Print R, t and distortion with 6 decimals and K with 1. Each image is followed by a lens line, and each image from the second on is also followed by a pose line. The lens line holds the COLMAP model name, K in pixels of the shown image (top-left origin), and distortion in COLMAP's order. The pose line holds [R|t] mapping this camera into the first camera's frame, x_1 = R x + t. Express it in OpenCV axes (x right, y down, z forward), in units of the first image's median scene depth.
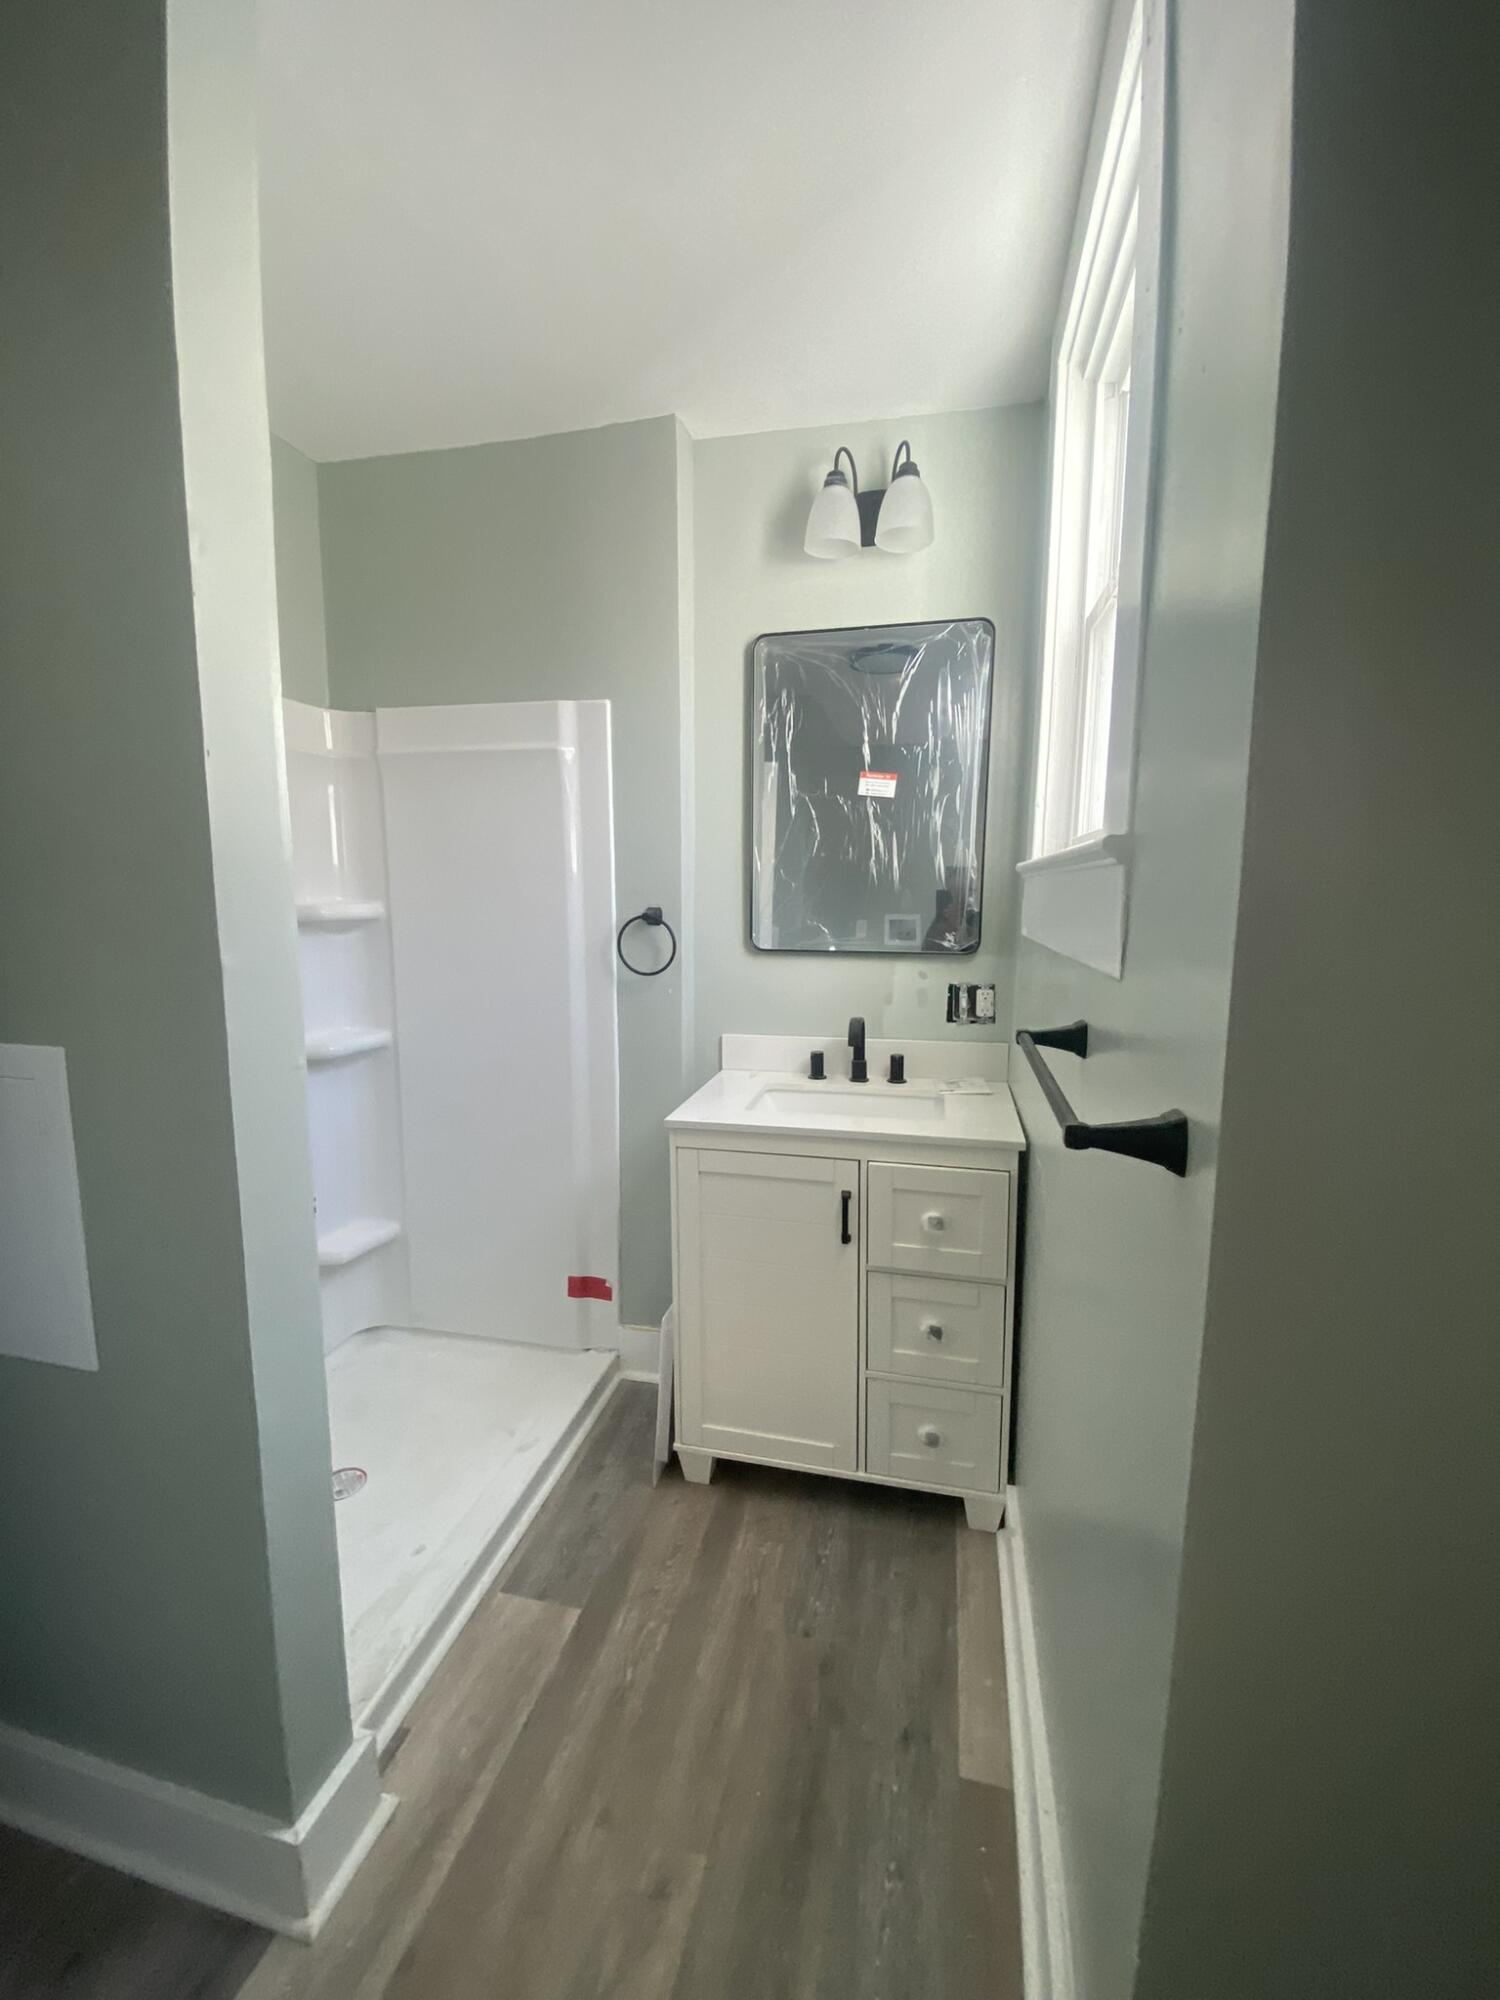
lens RADIAL K [[809.2, 0, 750.0], [0, 809.2, 1000.0], [0, 0, 1]] dist [0.019373, -0.019963]
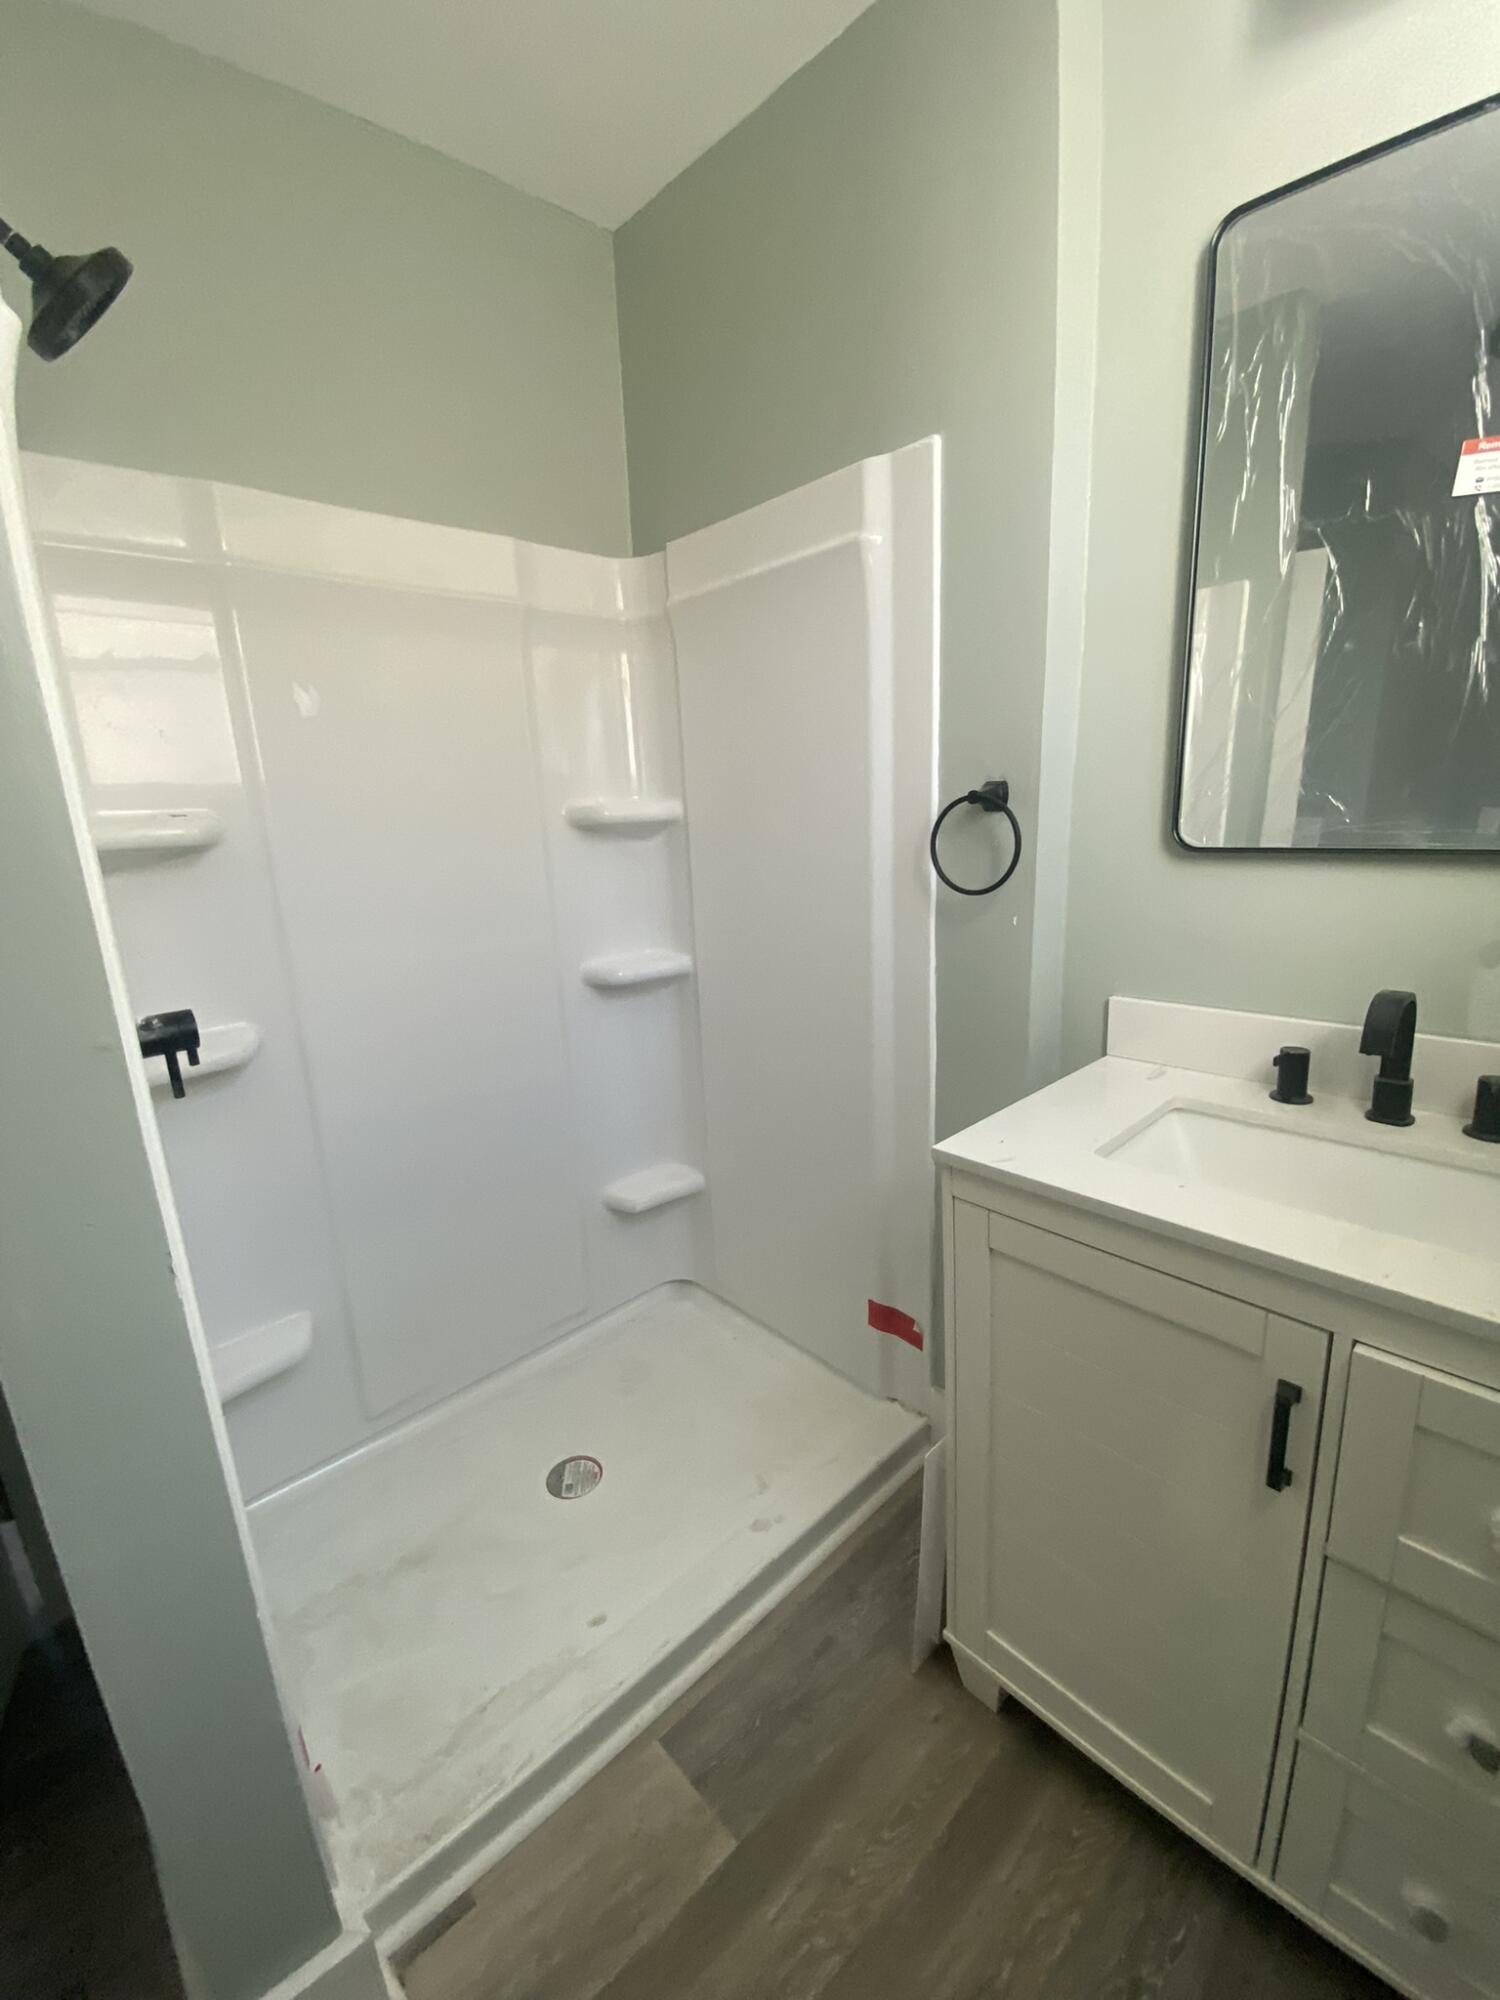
lens RADIAL K [[809.2, 0, 750.0], [0, 809.2, 1000.0], [0, 0, 1]] dist [0.019373, -0.019963]
pose [[0.822259, 0.087846, -0.562293, 0.089460], [-0.021013, 0.992028, 0.124254, -0.024675], [0.568726, -0.090354, 0.817549, 0.391790]]
